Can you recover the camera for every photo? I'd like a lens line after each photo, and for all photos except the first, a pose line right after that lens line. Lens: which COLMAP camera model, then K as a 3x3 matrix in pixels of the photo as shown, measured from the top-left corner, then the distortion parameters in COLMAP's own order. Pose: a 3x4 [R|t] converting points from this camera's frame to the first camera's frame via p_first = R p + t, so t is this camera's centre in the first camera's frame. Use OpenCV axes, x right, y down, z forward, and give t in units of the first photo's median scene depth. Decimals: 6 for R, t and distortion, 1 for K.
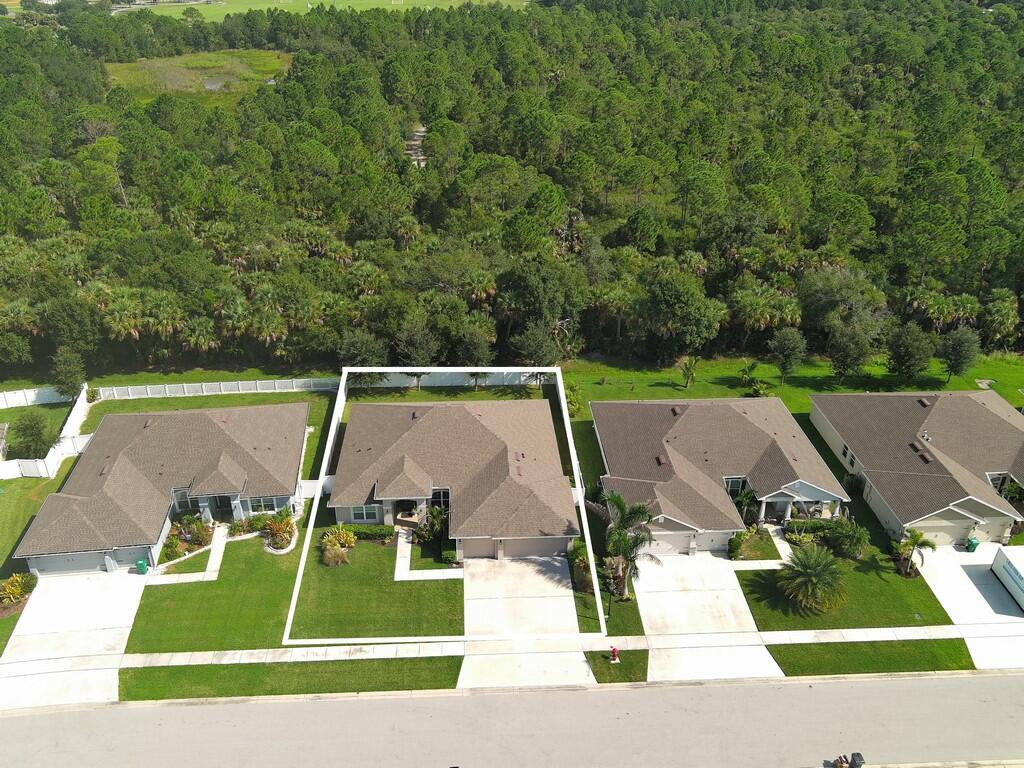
lens RADIAL K [[842.9, 0, 512.0], [0, 842.9, 384.0], [0, 0, 1]] dist [0.011471, -0.022846]
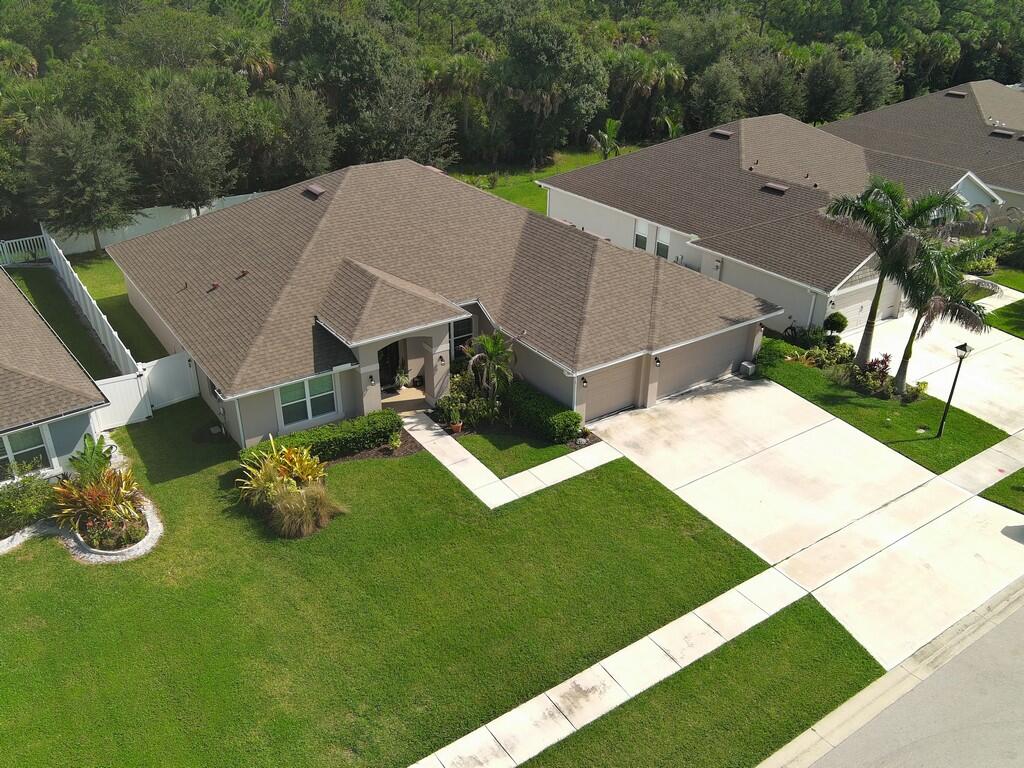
lens RADIAL K [[842.9, 0, 512.0], [0, 842.9, 384.0], [0, 0, 1]] dist [0.011471, -0.022846]
pose [[0.853604, -0.240138, 0.462270, -0.280055], [0.239348, 0.968991, 0.061399, 0.145471], [-0.462679, 0.058233, 0.884611, 0.606163]]
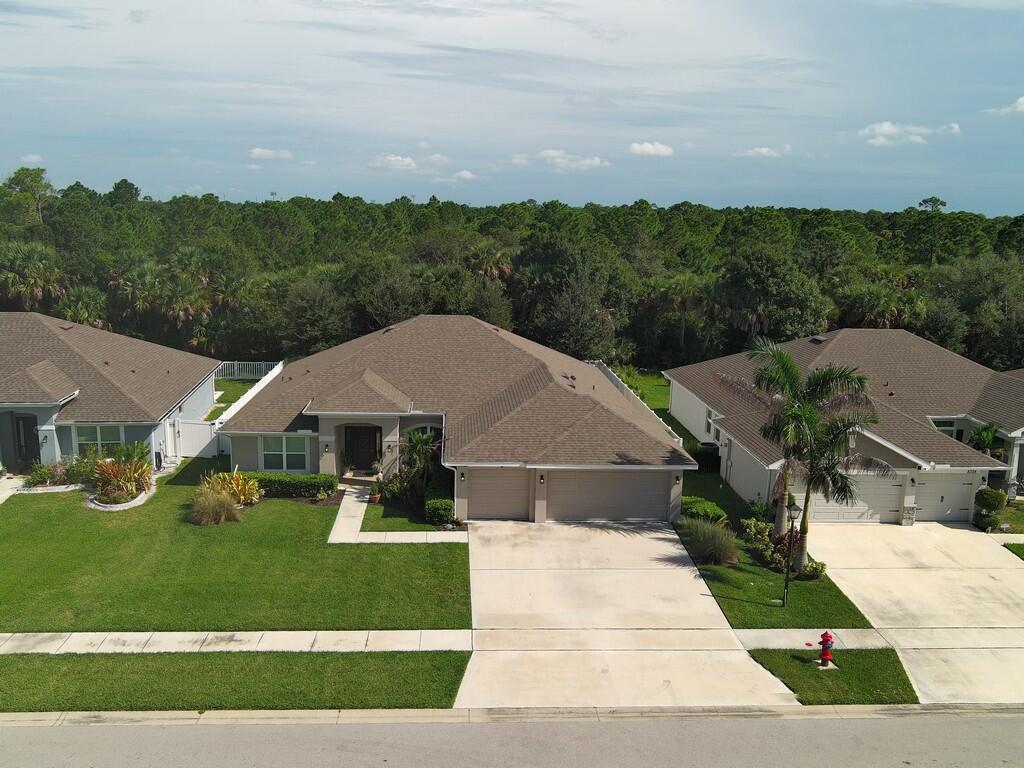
lens RADIAL K [[860.2, 0, 512.0], [0, 860.2, 384.0], [0, 0, 1]] dist [-0.001855, -0.002362]
pose [[0.999768, 0.017363, 0.012764, -0.037484], [-0.012993, 0.958226, -0.285718, 0.268373], [-0.017192, 0.285486, 0.958229, 0.462905]]
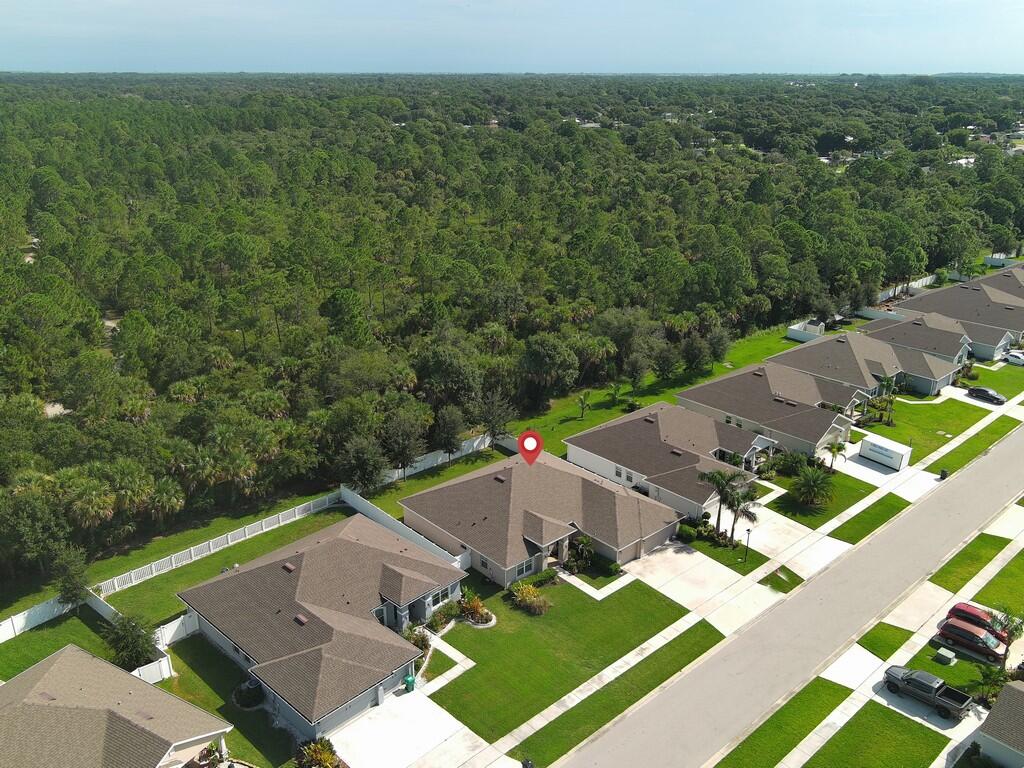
lens RADIAL K [[842.9, 0, 512.0], [0, 842.9, 384.0], [0, 0, 1]] dist [0.011471, -0.022846]
pose [[0.778086, -0.223933, 0.586887, -0.800878], [0.295026, 0.955116, -0.026707, -0.054826], [-0.554564, 0.193927, 0.809229, 0.057393]]
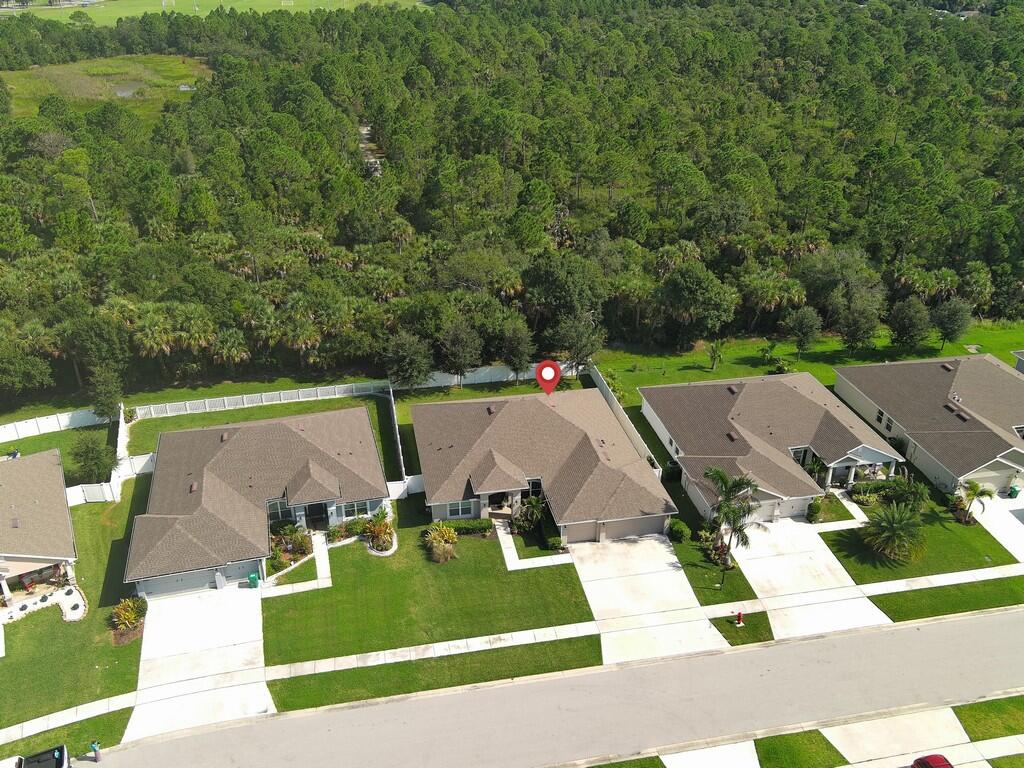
lens RADIAL K [[842.9, 0, 512.0], [0, 842.9, 384.0], [0, 0, 1]] dist [0.011471, -0.022846]
pose [[0.990460, -0.064839, 0.121592, -0.229981], [0.064718, 0.997891, 0.004952, 0.001646], [-0.121657, 0.002964, 0.992568, -0.018241]]
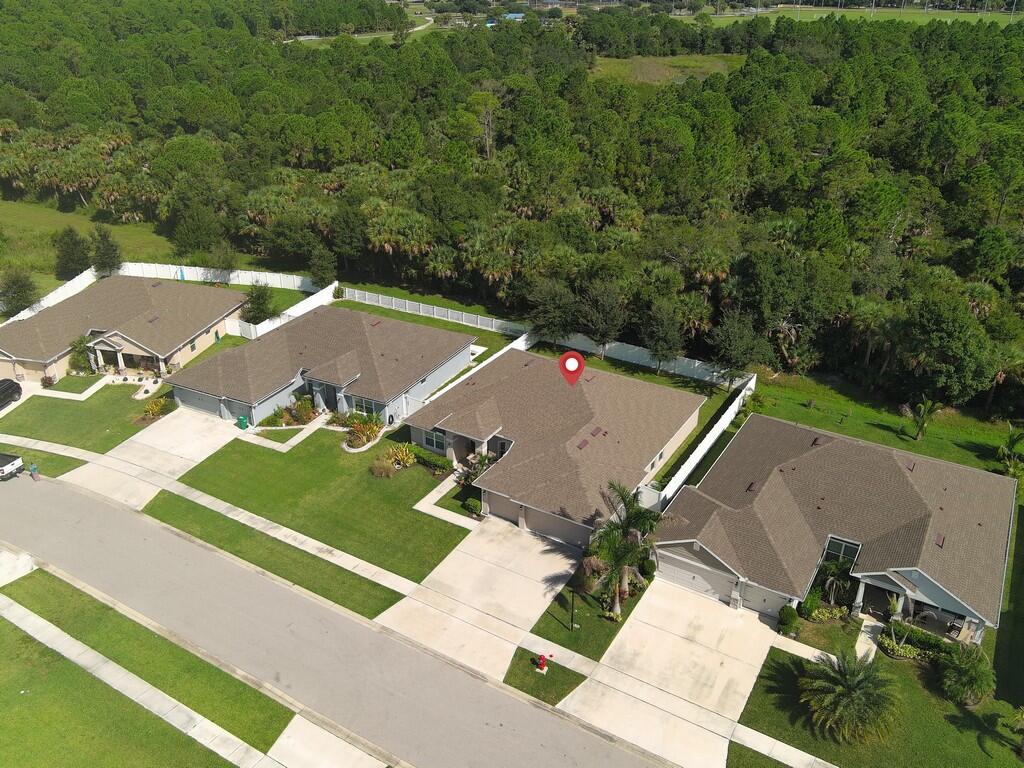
lens RADIAL K [[842.9, 0, 512.0], [0, 842.9, 384.0], [0, 0, 1]] dist [0.011471, -0.022846]
pose [[0.824071, 0.250857, -0.507916, 0.380178], [-0.263626, 0.963425, 0.048109, 0.020322], [0.501407, 0.094254, 0.860062, 0.207002]]
